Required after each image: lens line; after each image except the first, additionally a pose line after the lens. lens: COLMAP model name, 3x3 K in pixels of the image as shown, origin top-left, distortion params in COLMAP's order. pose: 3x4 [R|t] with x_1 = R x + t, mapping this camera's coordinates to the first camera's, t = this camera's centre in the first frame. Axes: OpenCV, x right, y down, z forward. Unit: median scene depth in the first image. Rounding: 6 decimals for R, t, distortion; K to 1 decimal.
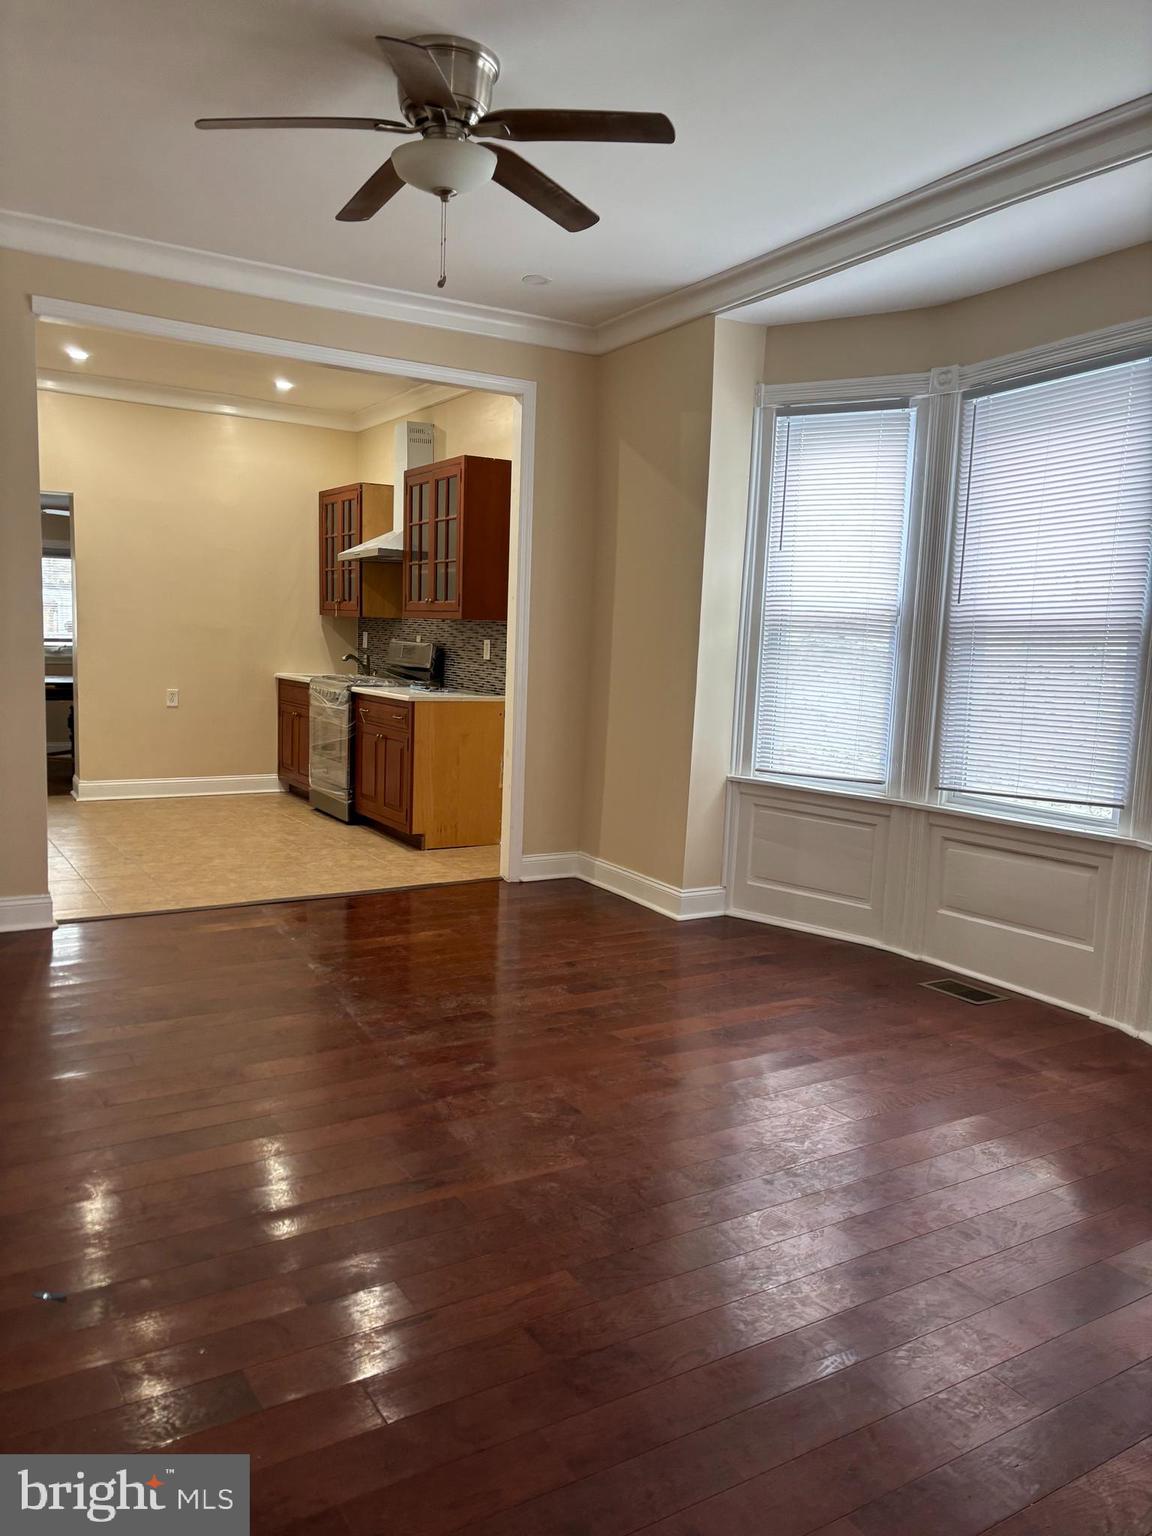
lens RADIAL K [[1157.2, 0, 601.5], [0, 1157.2, 814.6], [0, 0, 1]] dist [0.007893, -0.000706]
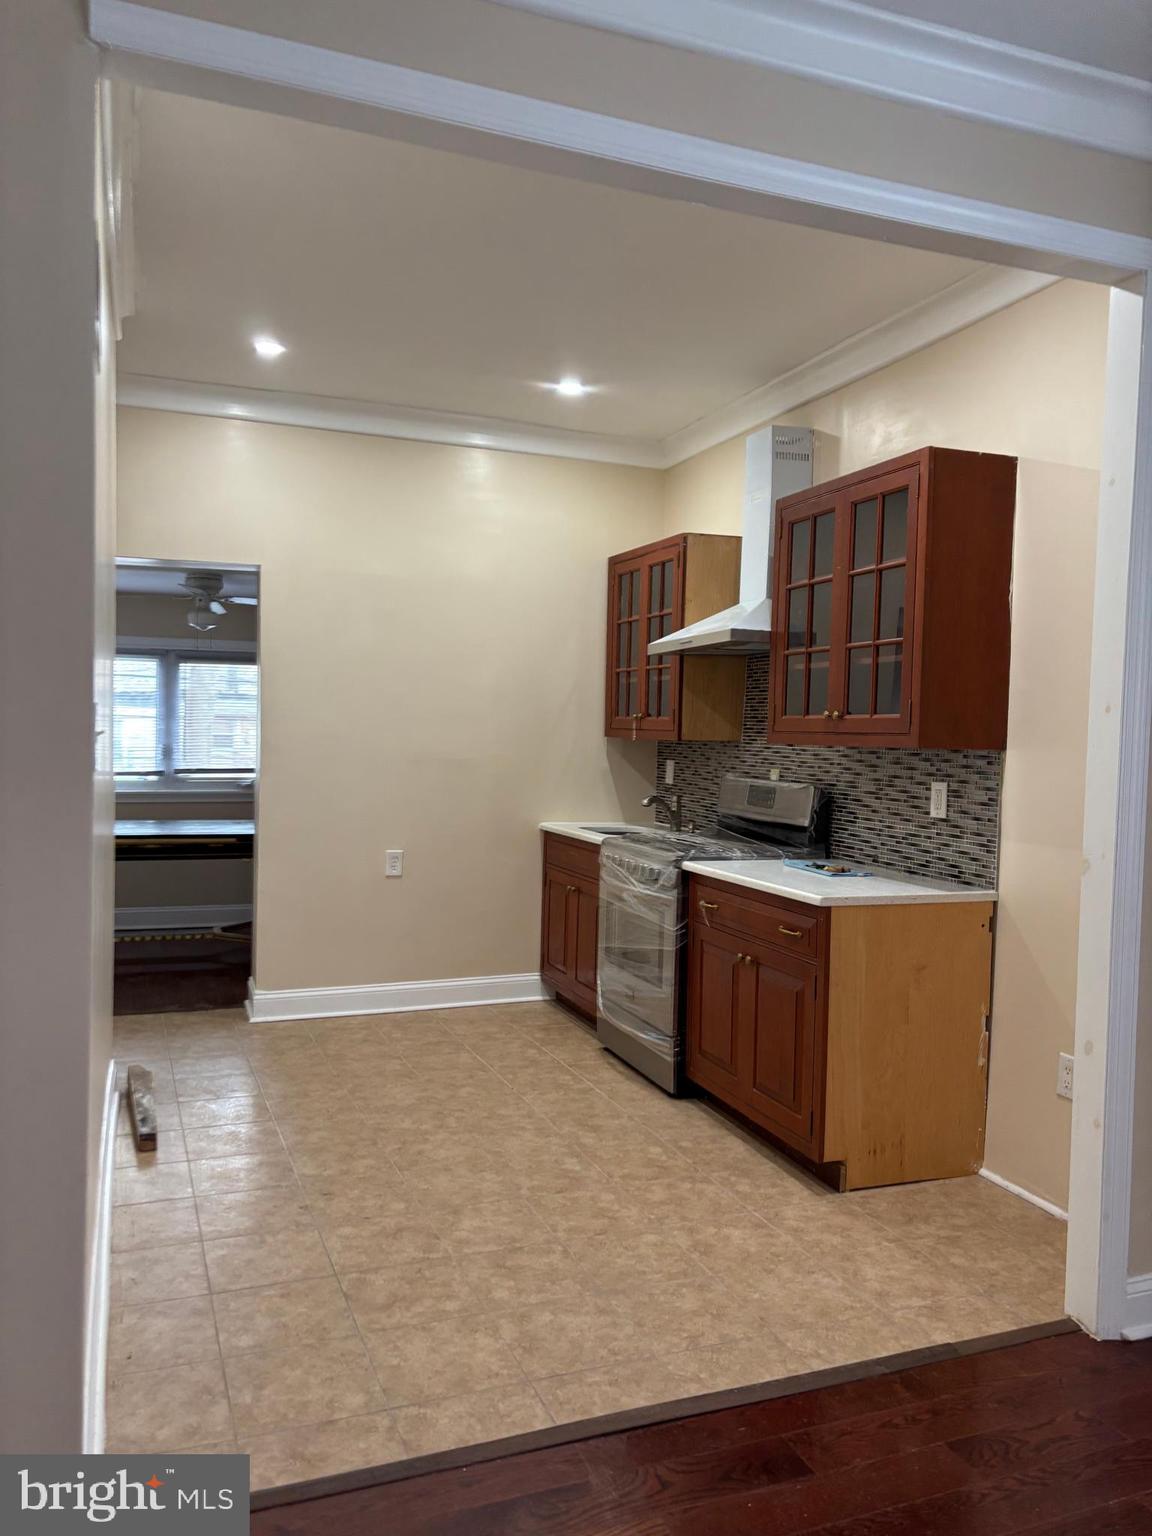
lens RADIAL K [[1145.9, 0, 573.0], [0, 1145.9, 774.5], [0, 0, 1]] dist [0.089004, -0.163209]
pose [[0.980155, -0.012985, -0.197807, -0.149099], [-0.011063, 0.992714, -0.119985, -0.080755], [0.197924, 0.119793, 0.972870, 0.400339]]
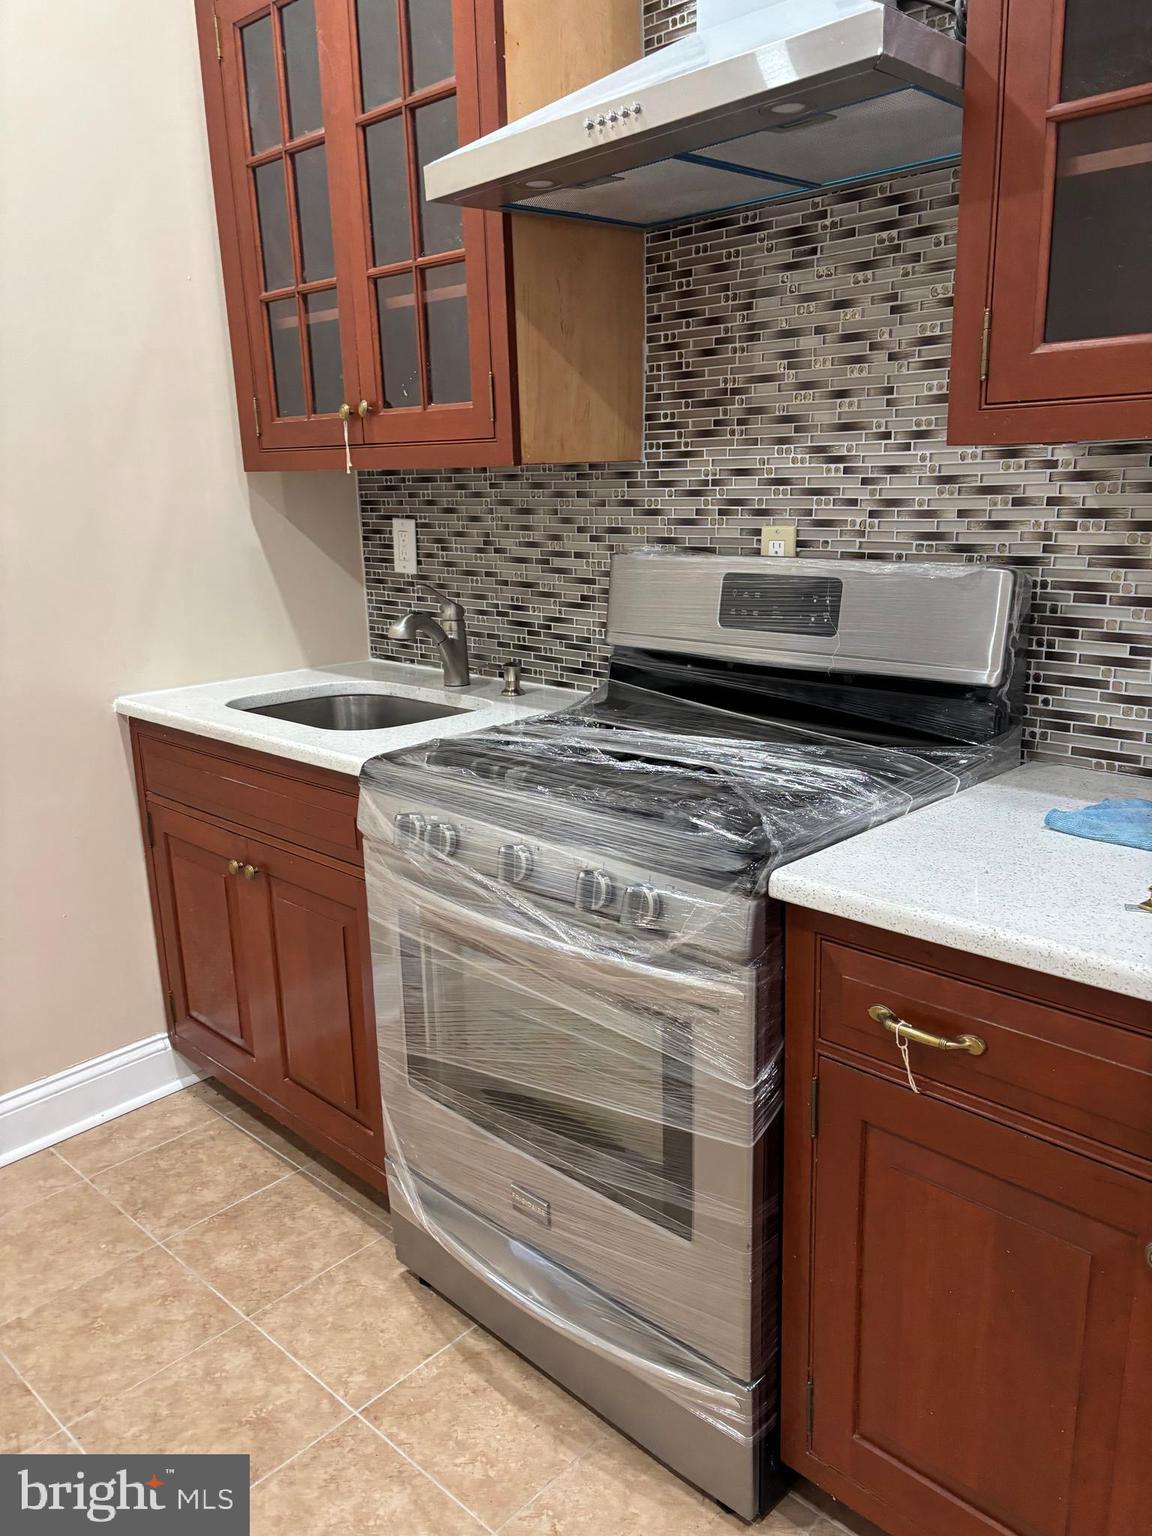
lens RADIAL K [[1161.5, 0, 612.7], [0, 1161.5, 792.5], [0, 0, 1]] dist [0.003194, -0.001200]
pose [[0.967659, -0.129465, 0.216506, -0.262858], [0.104119, 0.986719, 0.124681, -0.140087], [-0.229772, -0.098106, 0.968287, 0.804324]]
